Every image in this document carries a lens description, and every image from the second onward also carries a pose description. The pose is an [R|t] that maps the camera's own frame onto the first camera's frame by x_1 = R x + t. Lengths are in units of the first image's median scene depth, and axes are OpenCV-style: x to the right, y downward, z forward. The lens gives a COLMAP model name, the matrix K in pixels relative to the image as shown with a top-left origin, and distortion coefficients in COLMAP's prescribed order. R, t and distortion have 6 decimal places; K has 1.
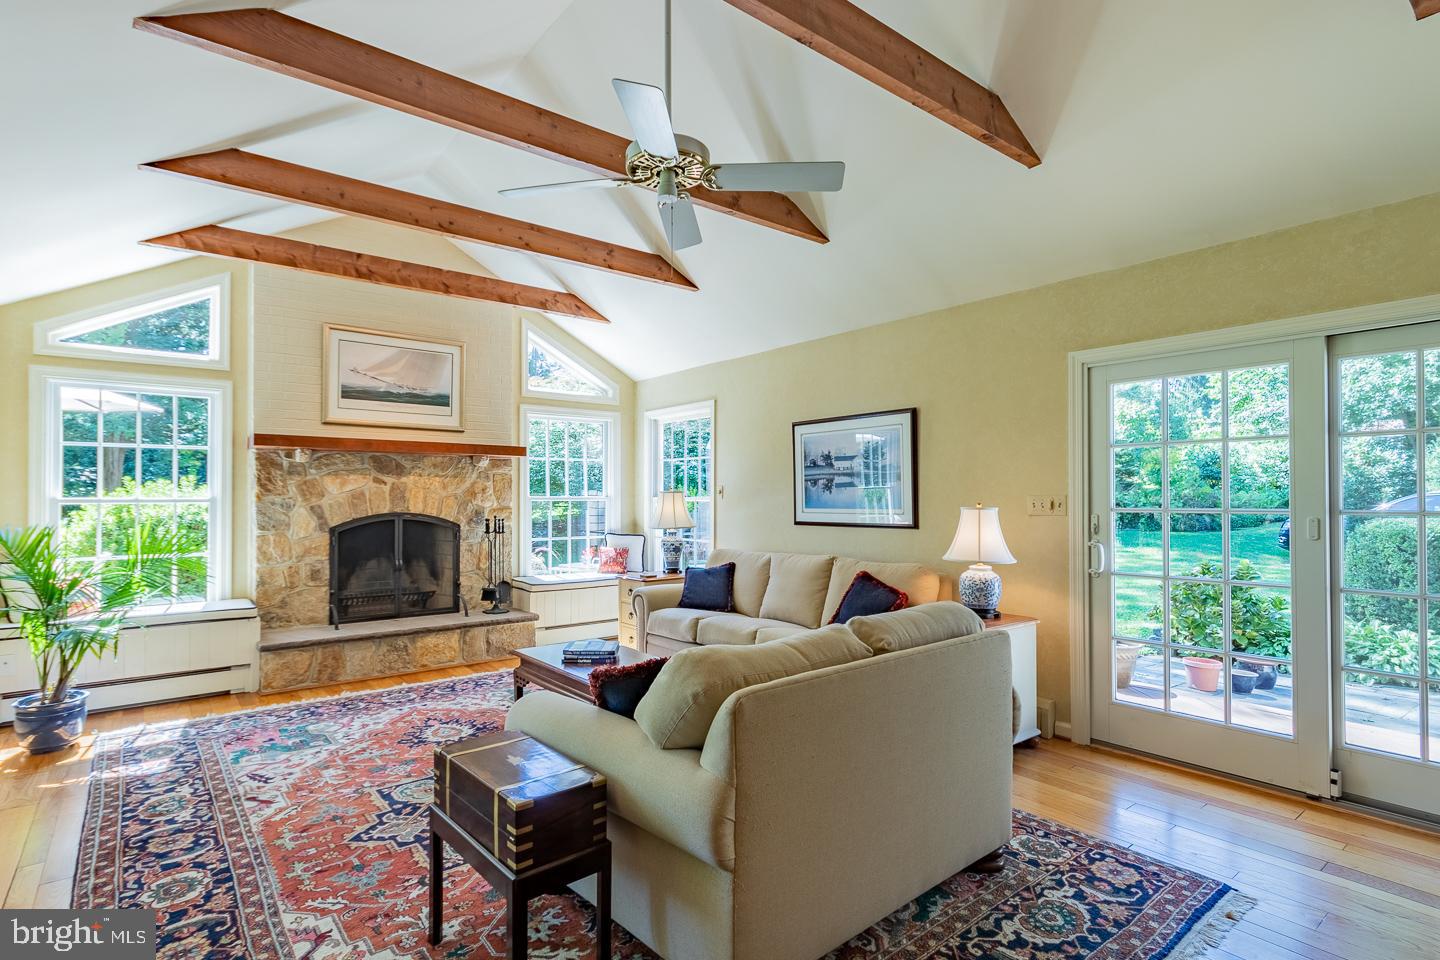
lens RADIAL K [[711.6, 0, 716.2], [0, 711.6, 484.5], [0, 0, 1]] dist [-0.002795, -0.000140]
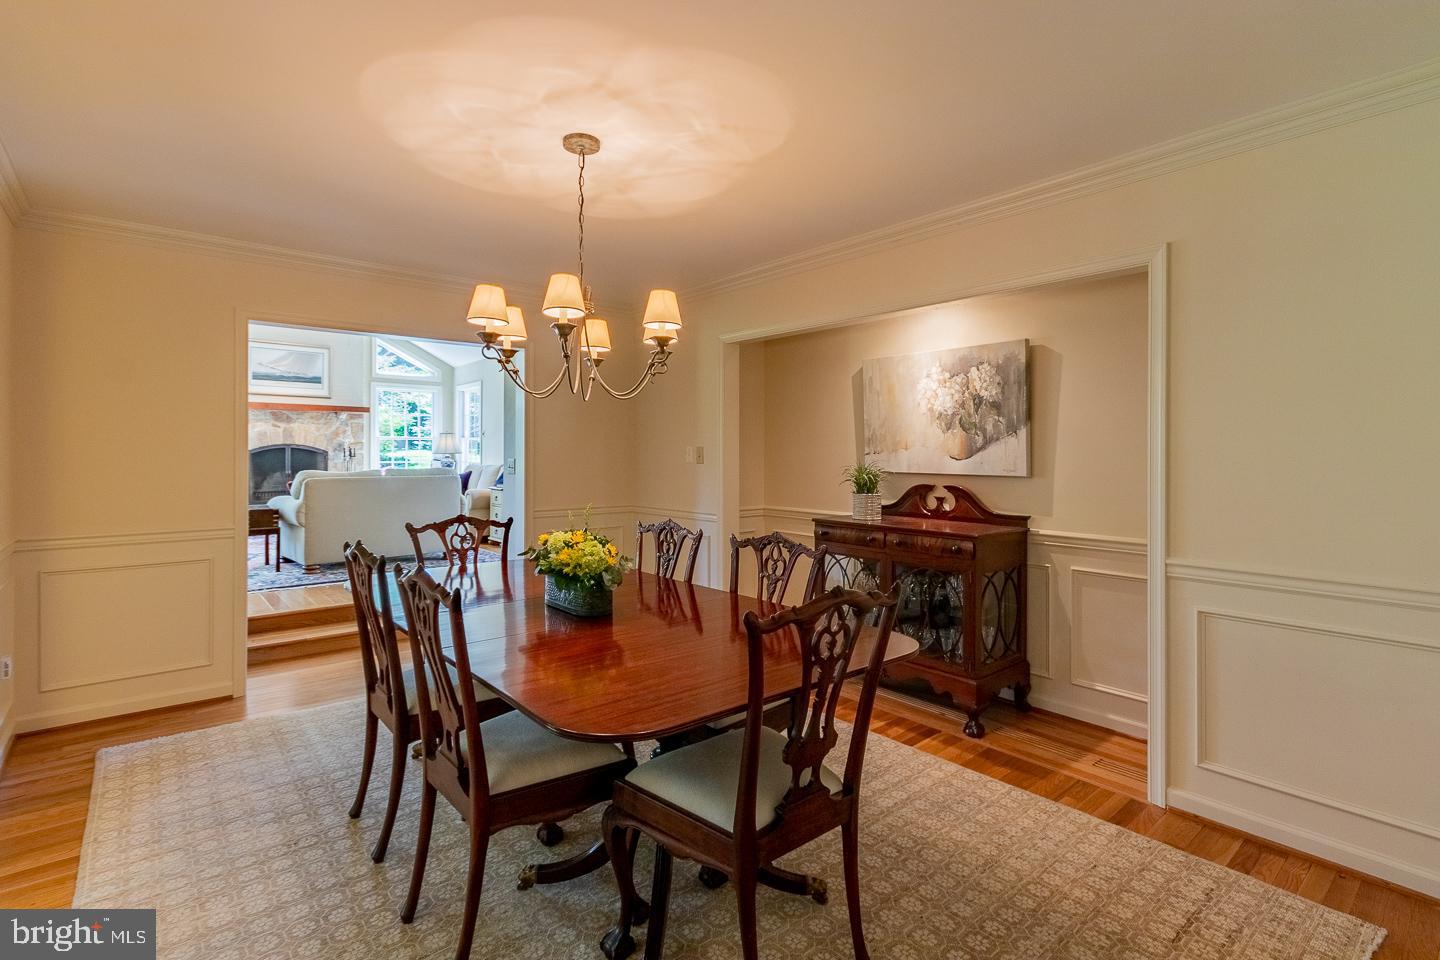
lens RADIAL K [[680.9, 0, 745.8], [0, 680.9, 449.9], [0, 0, 1]] dist [0.003176, -0.000302]
pose [[0.998386, 0.007282, 0.056318, 0.569365], [-0.008351, 0.999789, 0.018762, 0.012221], [-0.056170, -0.019202, 0.998237, -0.725350]]
